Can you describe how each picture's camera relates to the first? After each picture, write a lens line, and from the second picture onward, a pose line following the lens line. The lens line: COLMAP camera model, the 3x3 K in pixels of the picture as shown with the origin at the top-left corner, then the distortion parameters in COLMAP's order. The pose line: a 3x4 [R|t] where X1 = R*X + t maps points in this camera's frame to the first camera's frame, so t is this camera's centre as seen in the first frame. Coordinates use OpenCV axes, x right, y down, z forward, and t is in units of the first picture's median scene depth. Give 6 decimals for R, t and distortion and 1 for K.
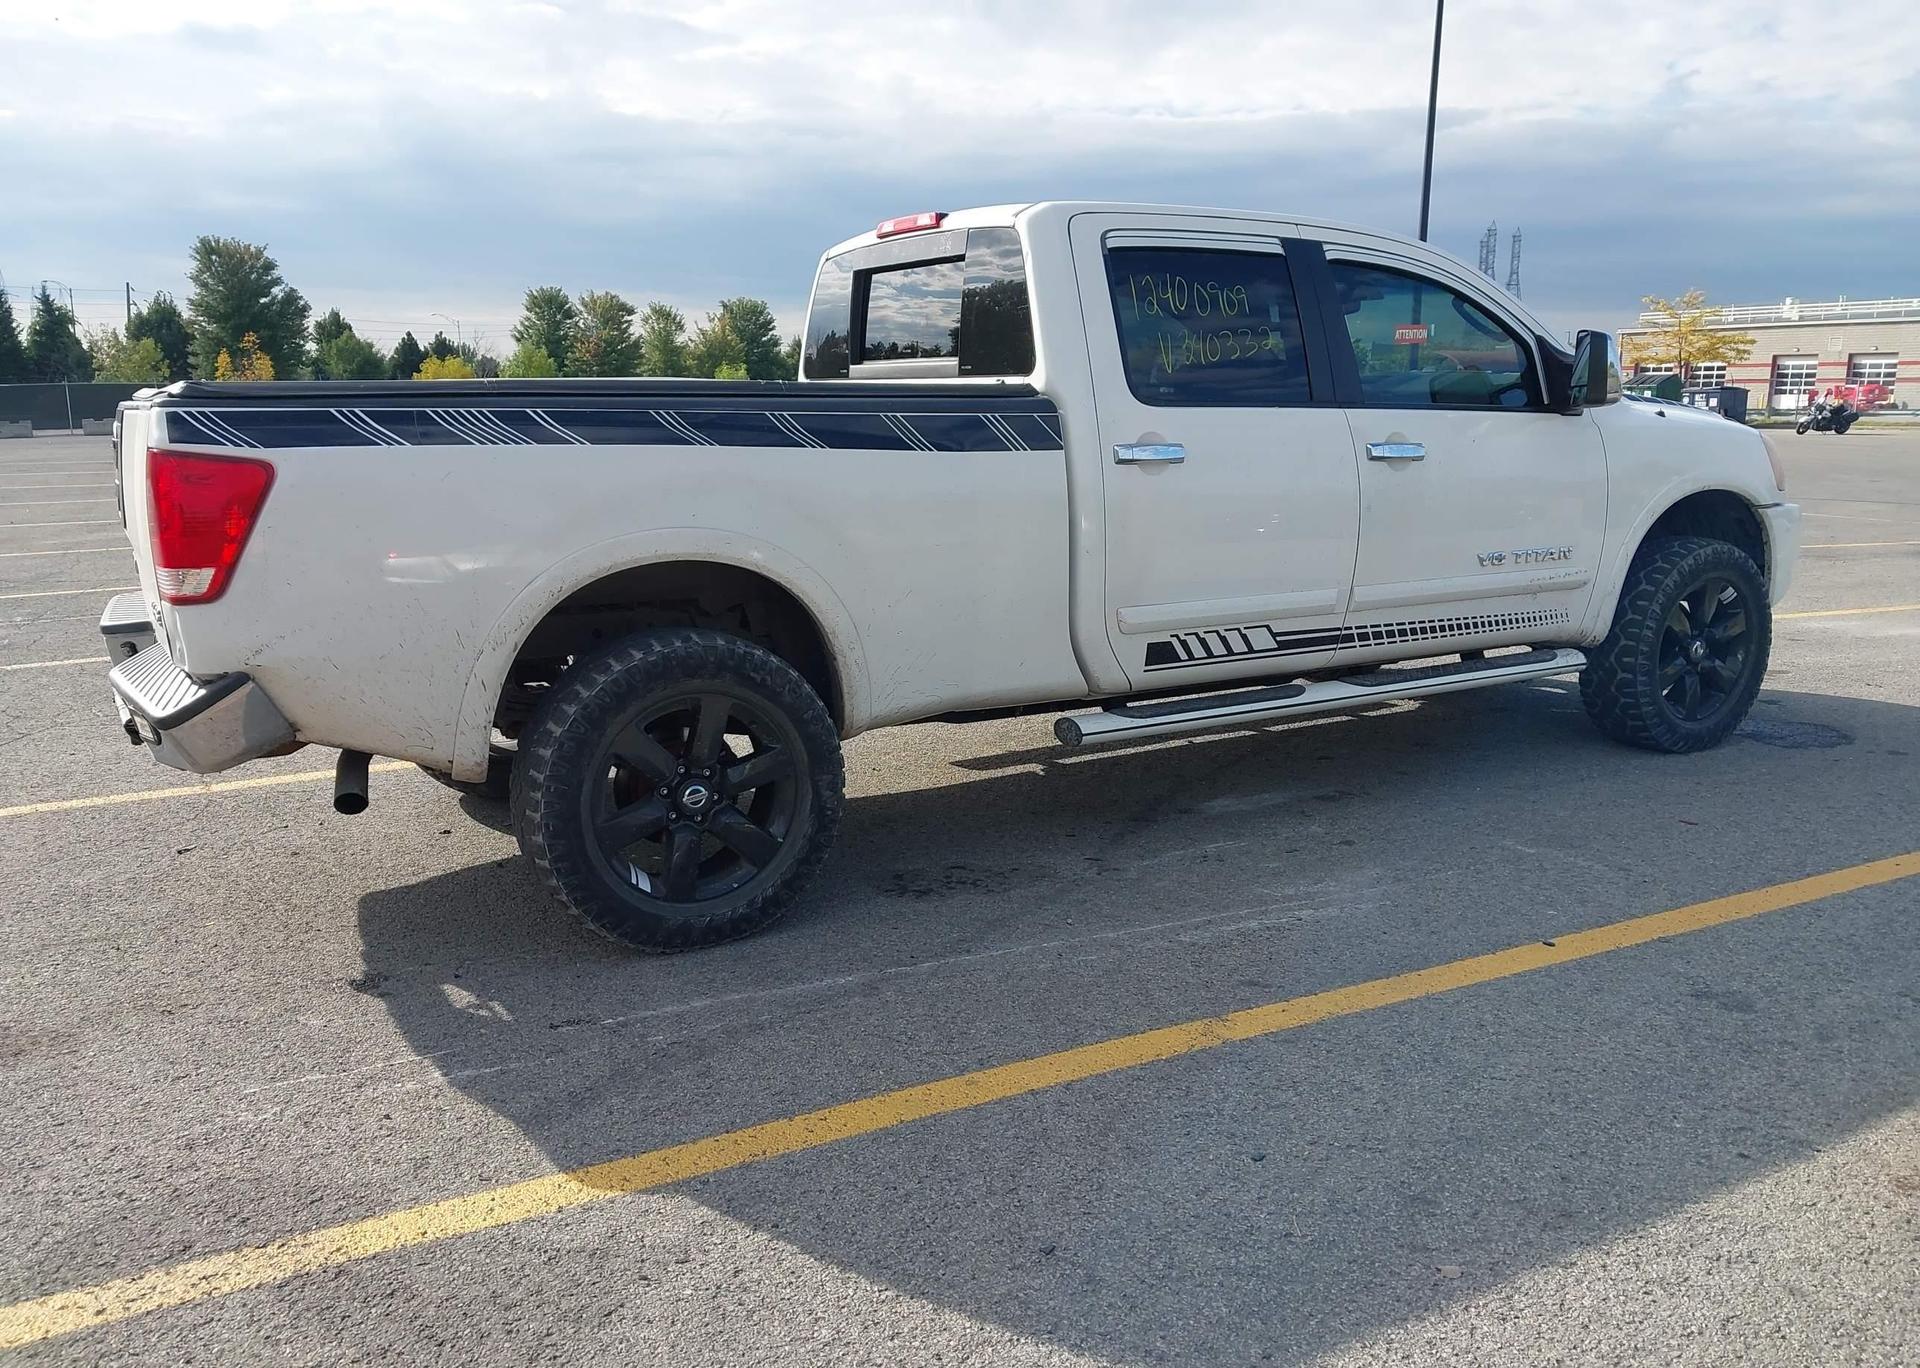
lens RADIAL K [[1526.8, 0, 960.0], [0, 1526.8, 684.0], [0, 0, 1]] dist [0.013828, 0.004307]
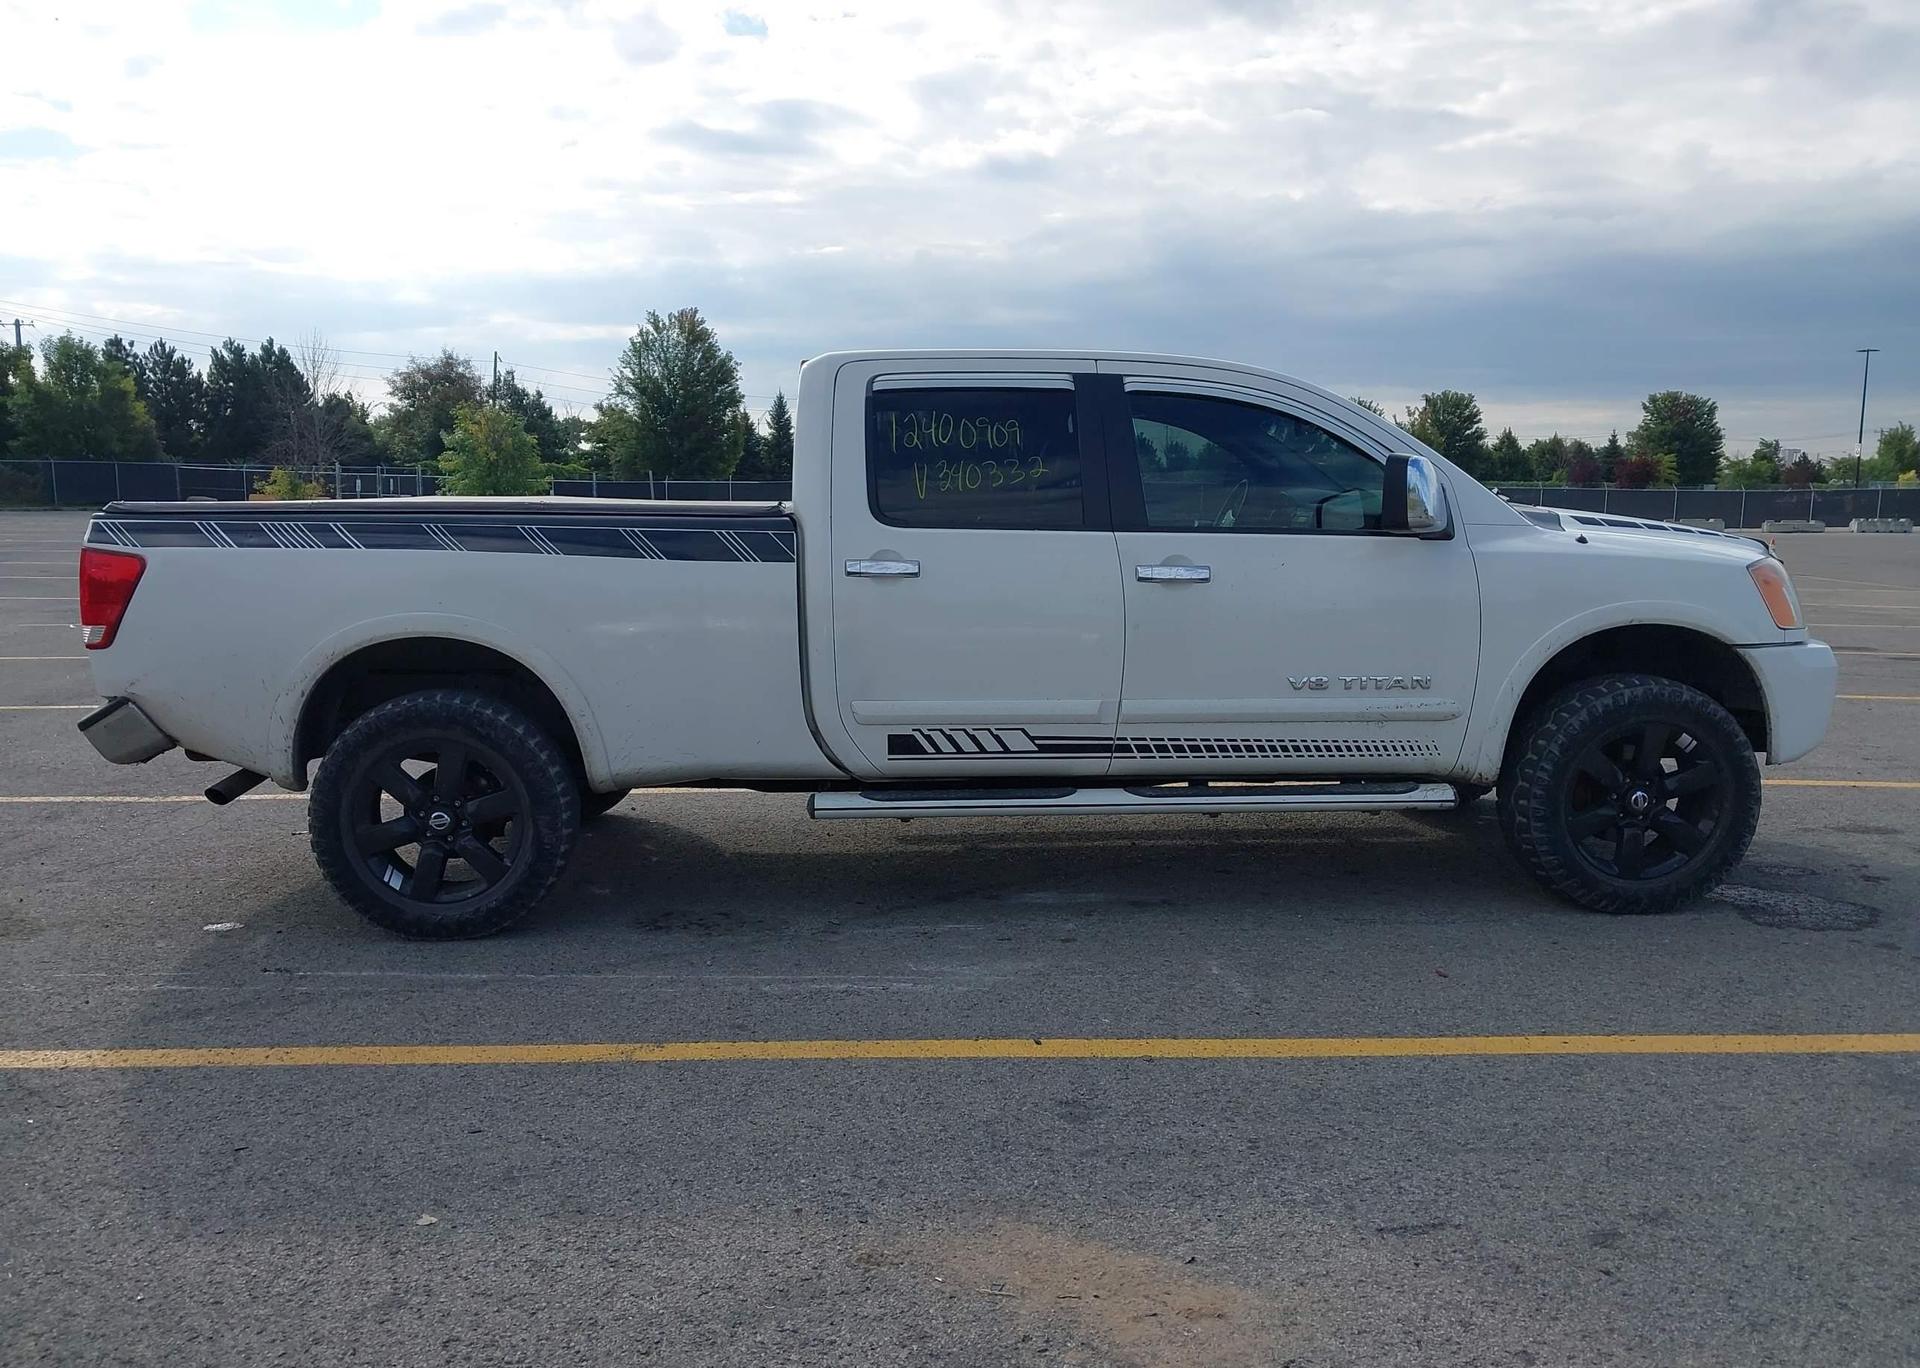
lens RADIAL K [[1547.8, 0, 952.9], [0, 1547.8, 647.3], [0, 0, 1]] dist [0.081922, -0.191743]
pose [[0.895857, 0.052047, -0.441285, 0.658443], [-0.089384, 0.993924, -0.064232, -0.021482], [0.435260, 0.096987, 0.895065, -0.003615]]
